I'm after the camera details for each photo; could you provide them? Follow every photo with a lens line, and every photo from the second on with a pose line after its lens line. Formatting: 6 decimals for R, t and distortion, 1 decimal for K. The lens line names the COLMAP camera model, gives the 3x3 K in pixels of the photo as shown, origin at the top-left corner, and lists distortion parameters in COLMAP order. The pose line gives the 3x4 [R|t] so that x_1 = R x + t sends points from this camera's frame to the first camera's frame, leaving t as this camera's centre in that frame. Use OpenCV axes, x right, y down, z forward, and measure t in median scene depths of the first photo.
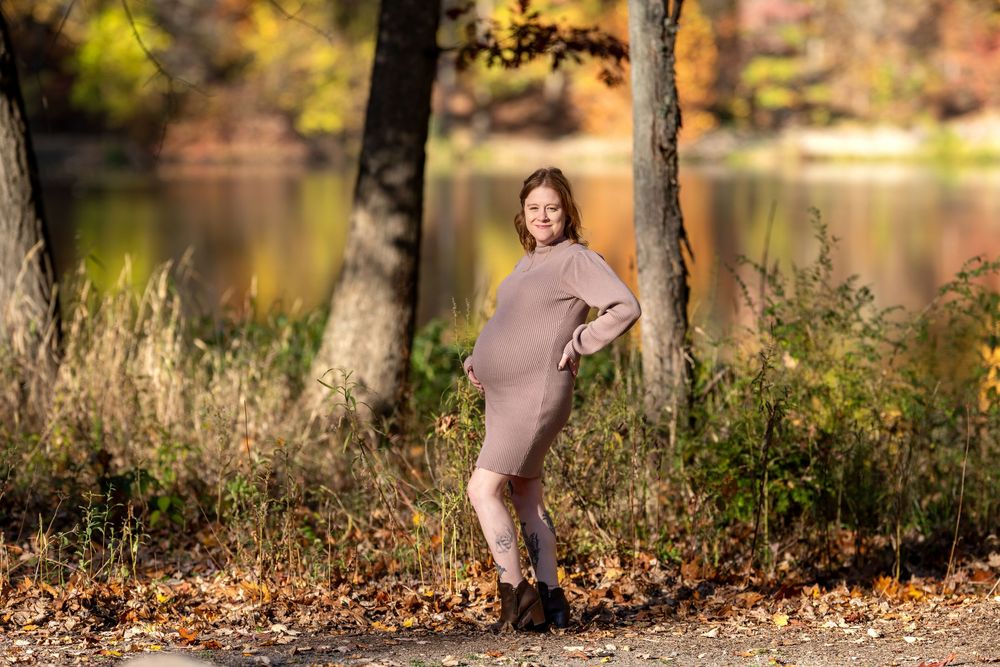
lens RADIAL K [[3756.5, 0, 501.4], [0, 3756.5, 342.5], [0, 0, 1]] dist [0.004065, 0.000000]
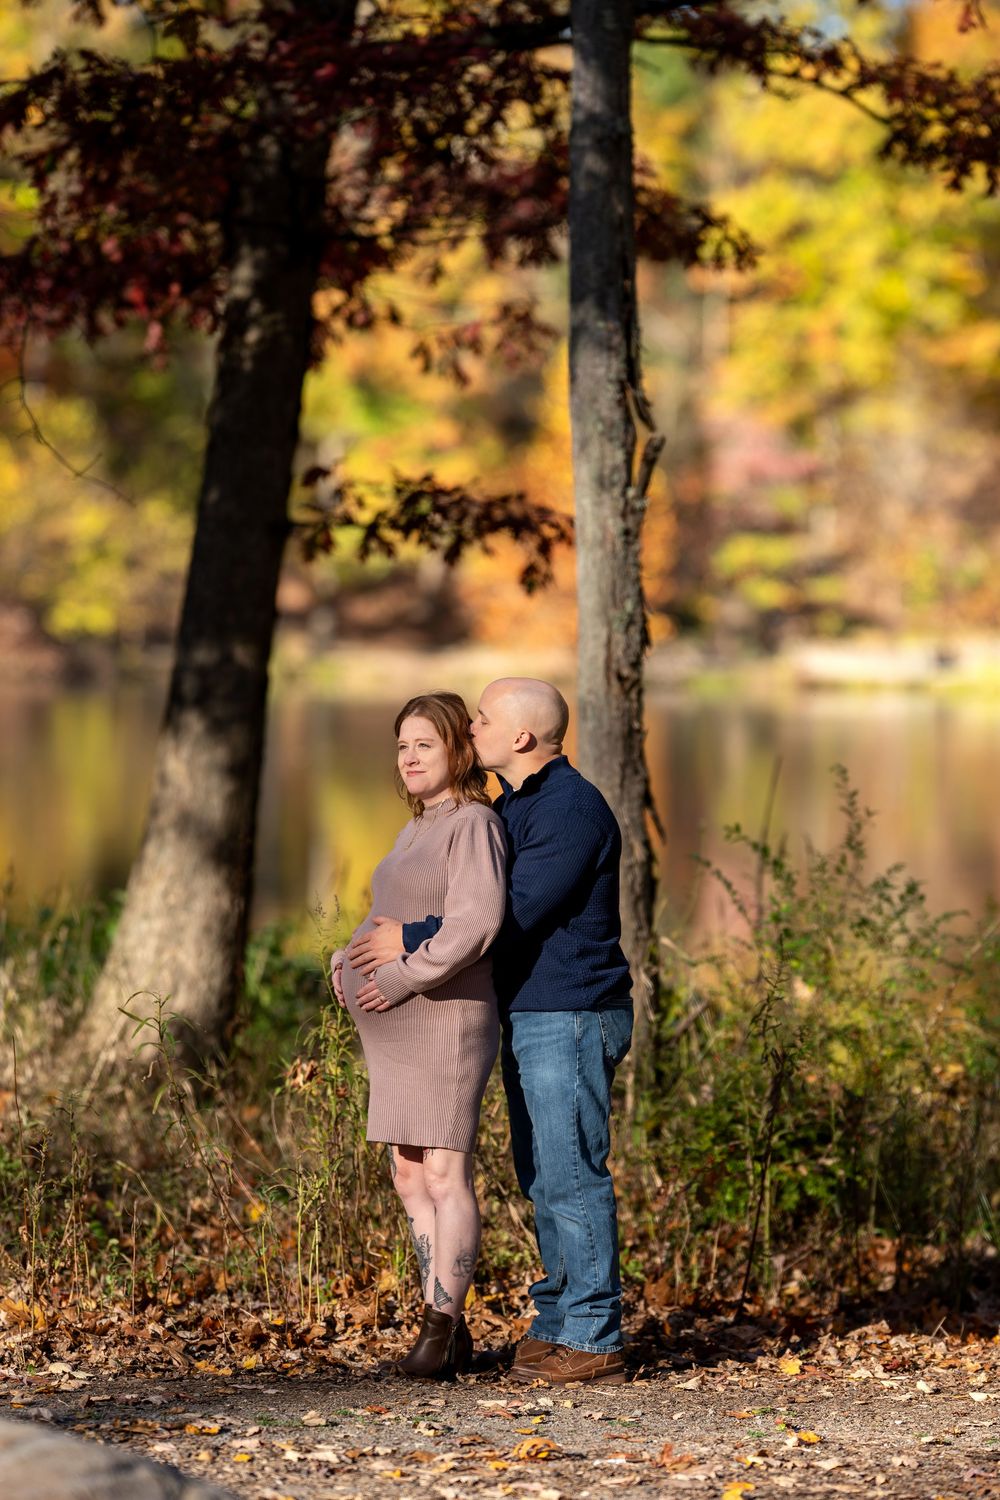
lens RADIAL K [[5634.8, 0, 537.3], [0, 5634.8, 750.8], [0, 0, 1]] dist [0.004065, 0.000000]
pose [[0.999281, 0.017151, 0.033824, -0.007007], [-0.015920, 0.999213, -0.036323, -0.000460], [-0.034420, 0.035758, 0.998768, -0.026696]]
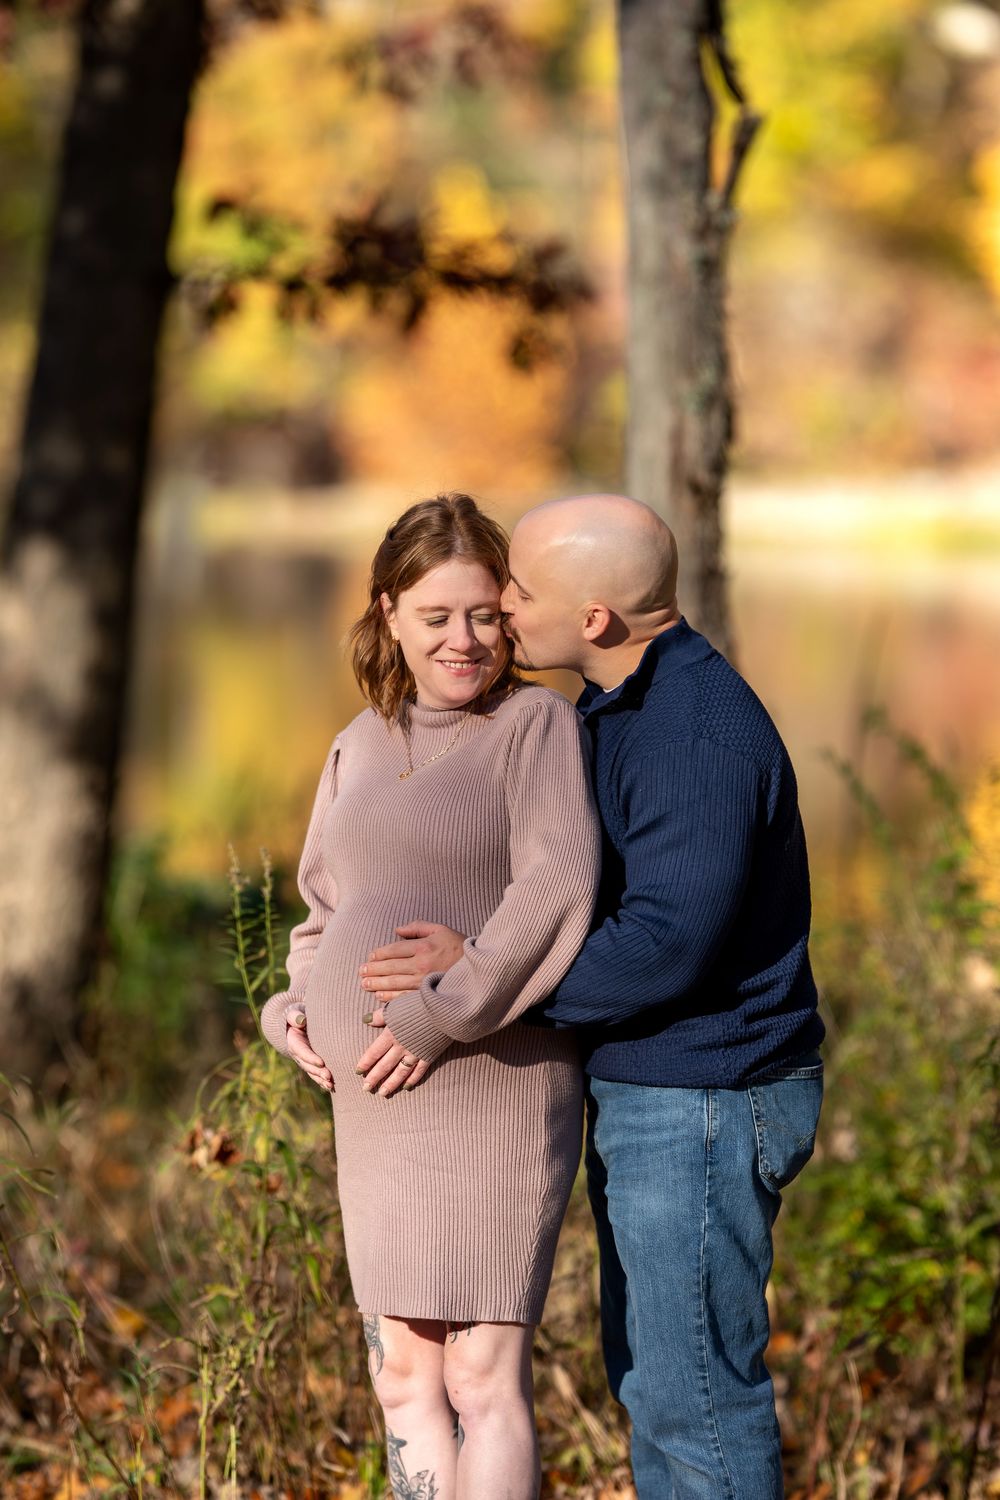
lens RADIAL K [[5634.8, 0, 498.3], [0, 5634.8, 753.7], [0, 0, 1]] dist [0.004065, 0.000000]
pose [[0.998572, 0.019258, 0.049832, -0.012735], [-0.018813, 0.999779, -0.009397, -0.013461], [-0.050002, 0.008446, 0.998713, 0.340637]]
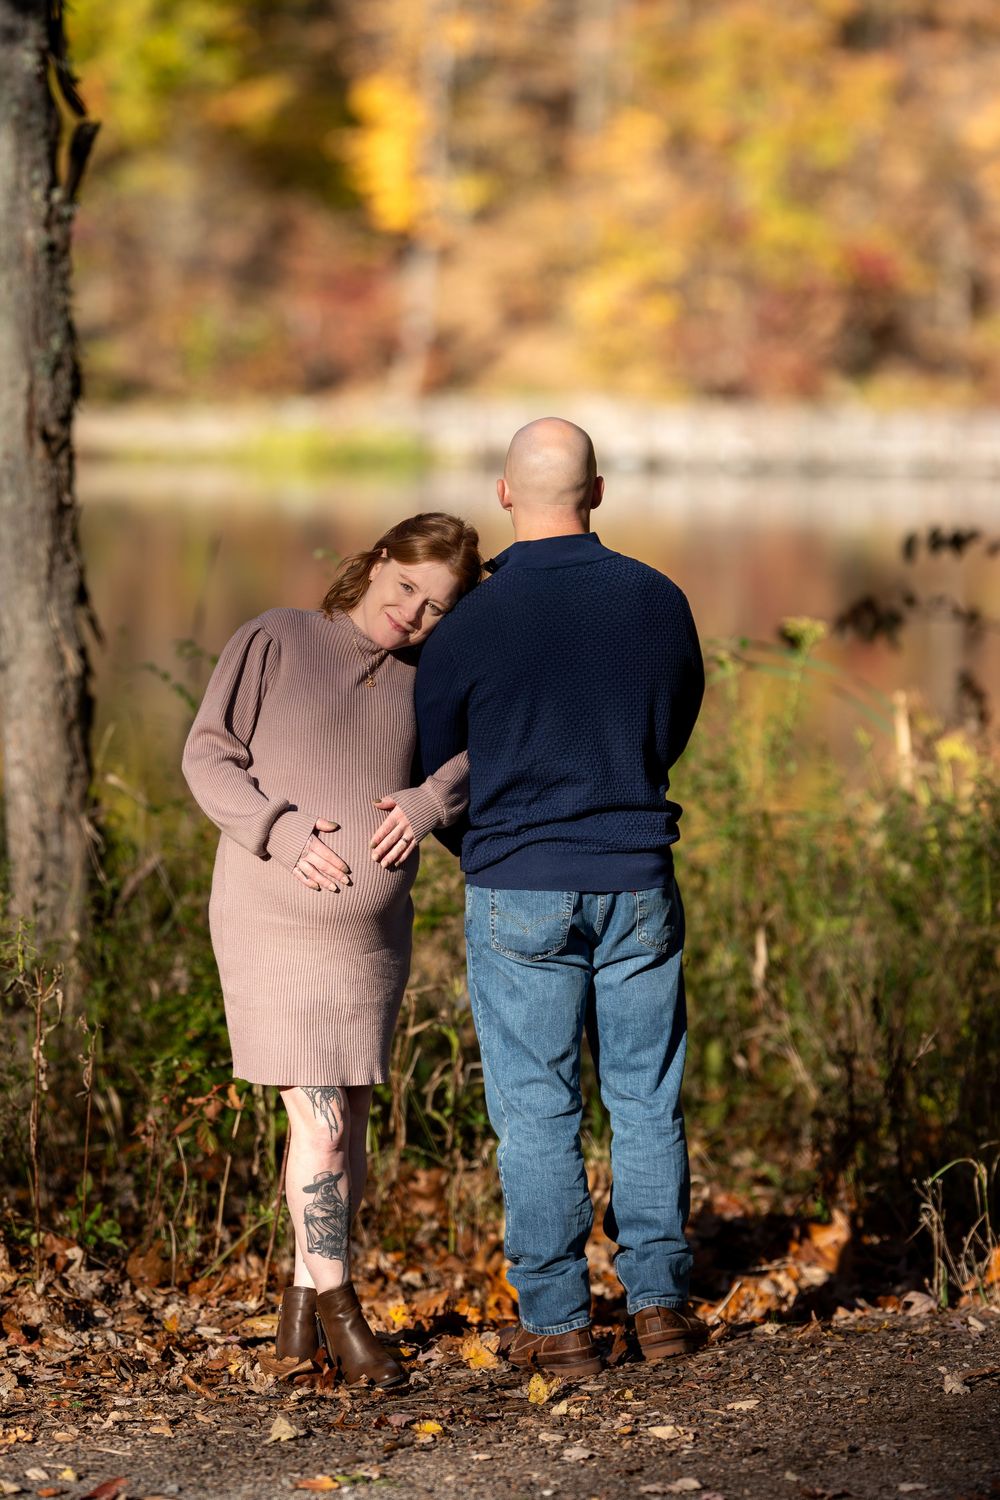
lens RADIAL K [[5634.8, 0, 505.2], [0, 5634.8, 751.2], [0, 0, 1]] dist [0.004065, 0.000000]
pose [[0.987162, 0.000353, 0.159721, -0.020032], [-0.000892, 0.999994, 0.003304, -0.010036], [-0.159719, -0.003404, 0.987157, 0.210238]]
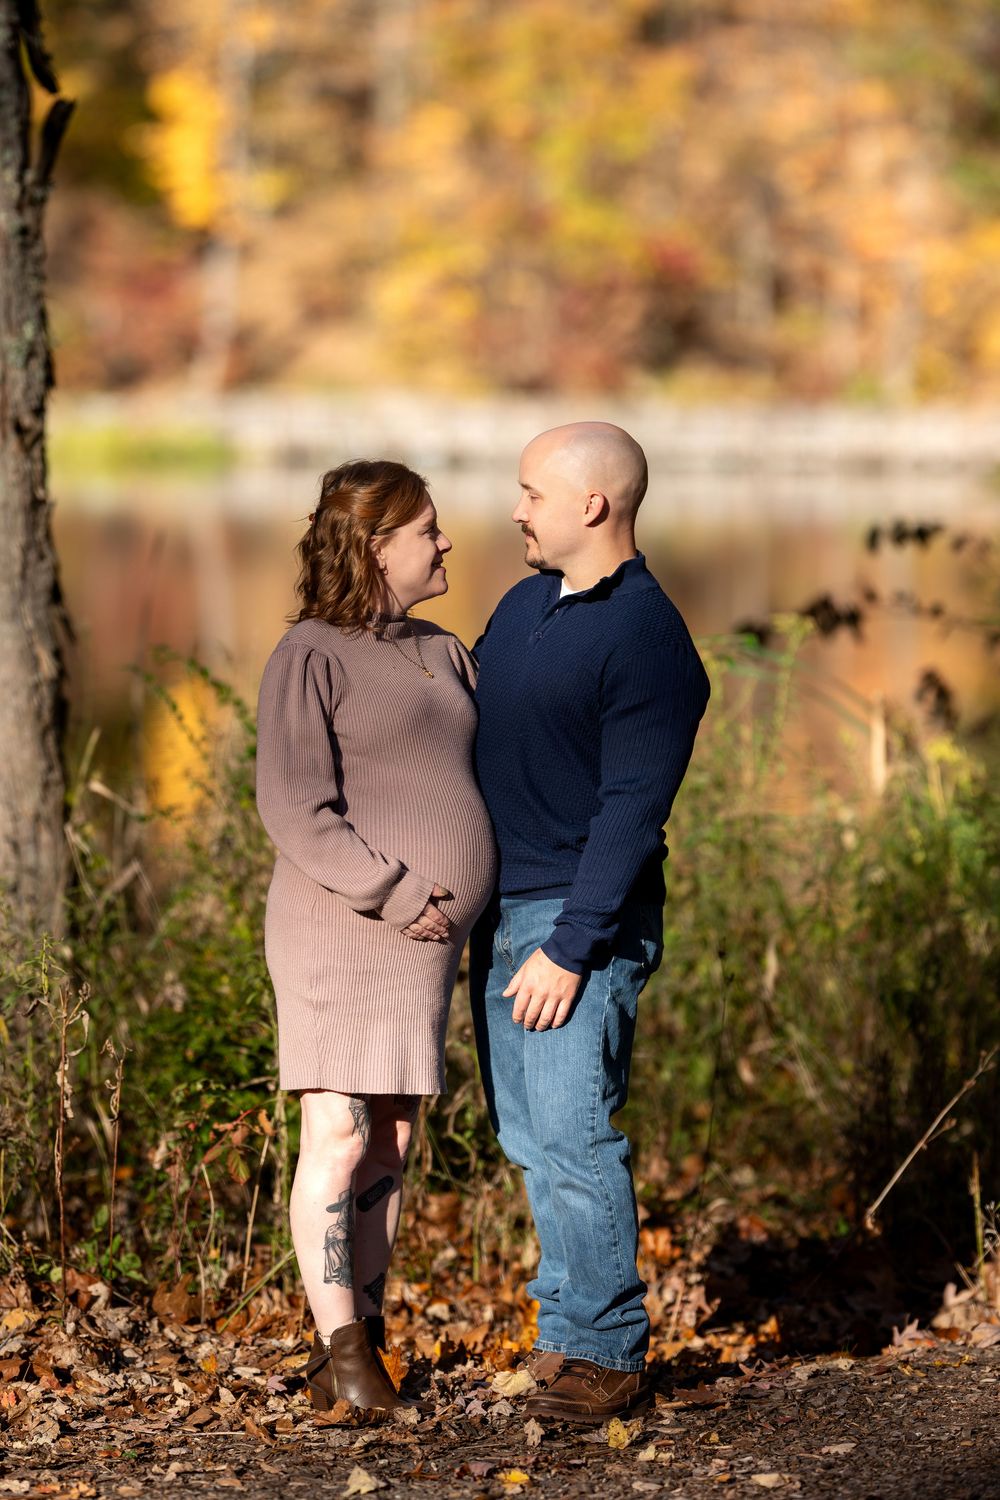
lens RADIAL K [[5634.8, 0, 479.7], [0, 5634.8, 715.1], [0, 0, 1]] dist [0.004065, 0.000000]
pose [[0.981176, -0.003916, 0.193073, -0.043047], [0.004461, 0.999987, -0.002389, -0.011010], [-0.193062, 0.003206, 0.981181, 0.247555]]
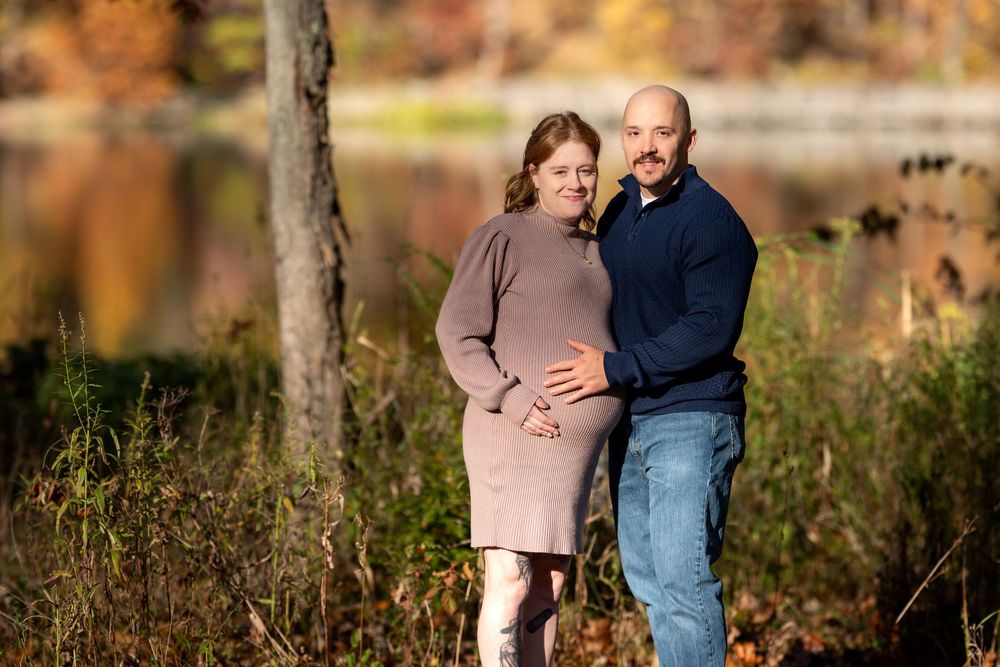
lens RADIAL K [[3756.5, 0, 522.0], [0, 3756.5, 314.9], [0, 0, 1]] dist [0.004065, 0.000000]
pose [[0.988272, -0.011431, 0.152273, -0.028629], [0.011128, 0.999934, 0.002844, -0.010115], [-0.152295, -0.001116, 0.988334, 0.268805]]
